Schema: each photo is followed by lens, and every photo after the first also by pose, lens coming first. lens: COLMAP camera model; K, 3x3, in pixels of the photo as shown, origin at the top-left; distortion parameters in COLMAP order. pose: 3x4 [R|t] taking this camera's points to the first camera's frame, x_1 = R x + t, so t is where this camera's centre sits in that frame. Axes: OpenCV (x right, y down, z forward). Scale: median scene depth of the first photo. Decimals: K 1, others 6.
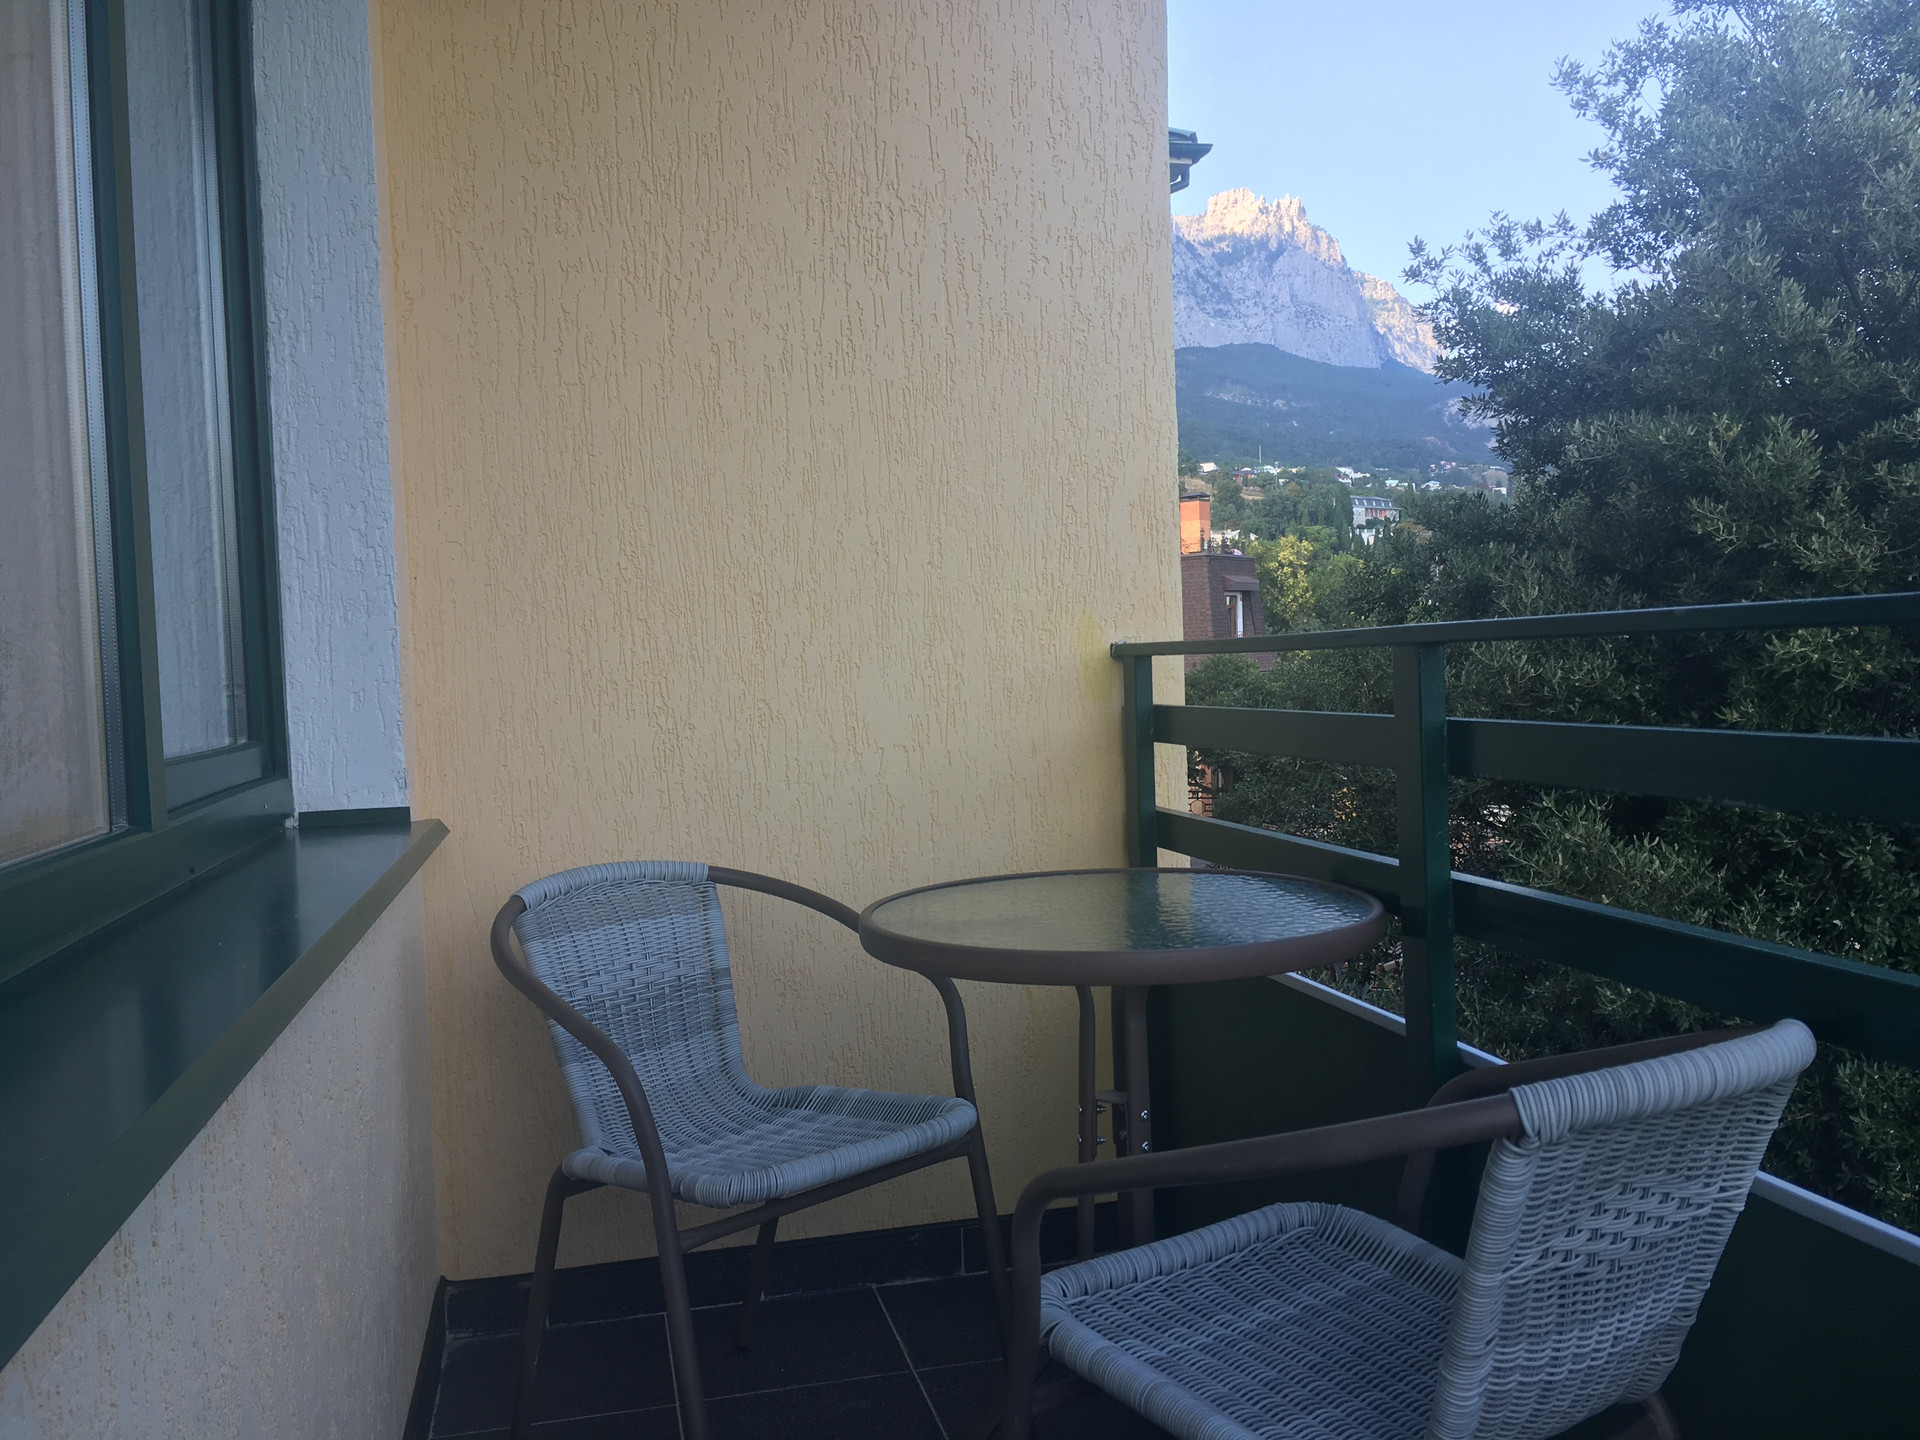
lens RADIAL K [[1647.7, 0, 963.1], [0, 1647.7, 747.6], [0, 0, 1]] dist [0.031712, -0.014371]
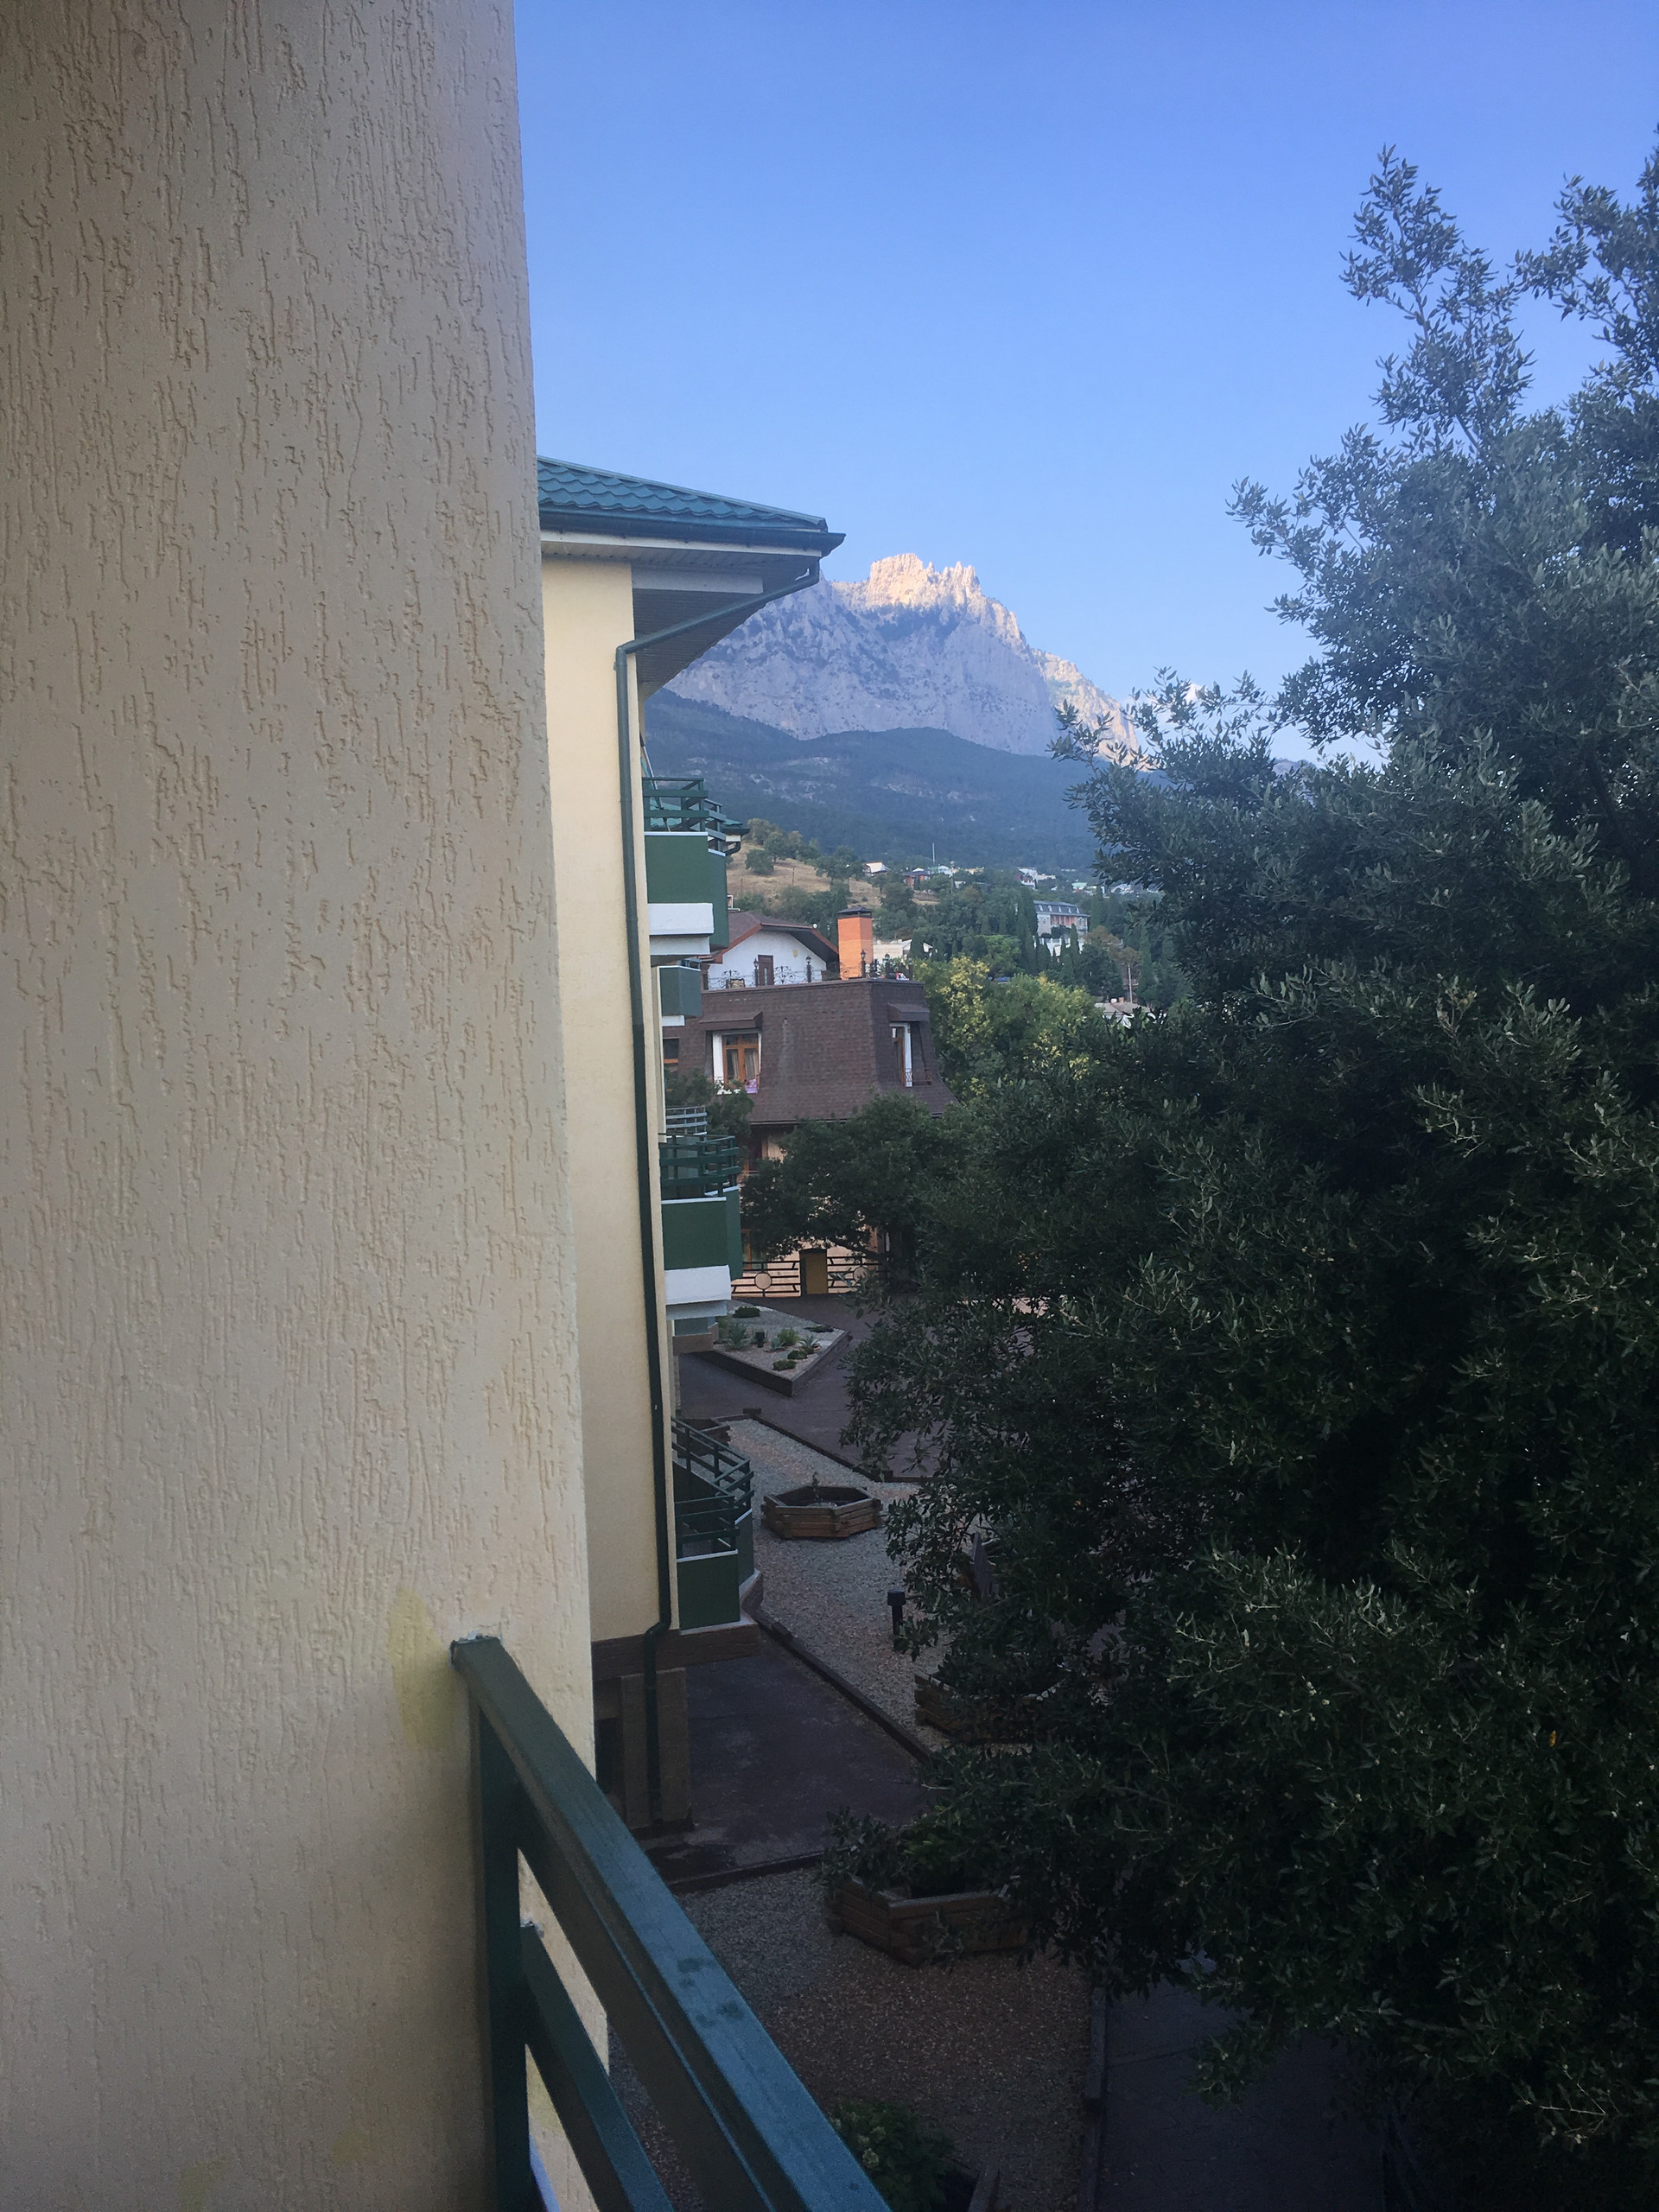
lens RADIAL K [[1893.3, 0, 829.5], [0, 1893.3, 1106.0], [0, 0, 1]] dist [0.083144, -0.124592]
pose [[0.992784, -0.008508, 0.119612, 0.052715], [0.013313, 0.999133, -0.039434, -0.081023], [-0.119173, 0.040742, 0.992037, 0.129030]]
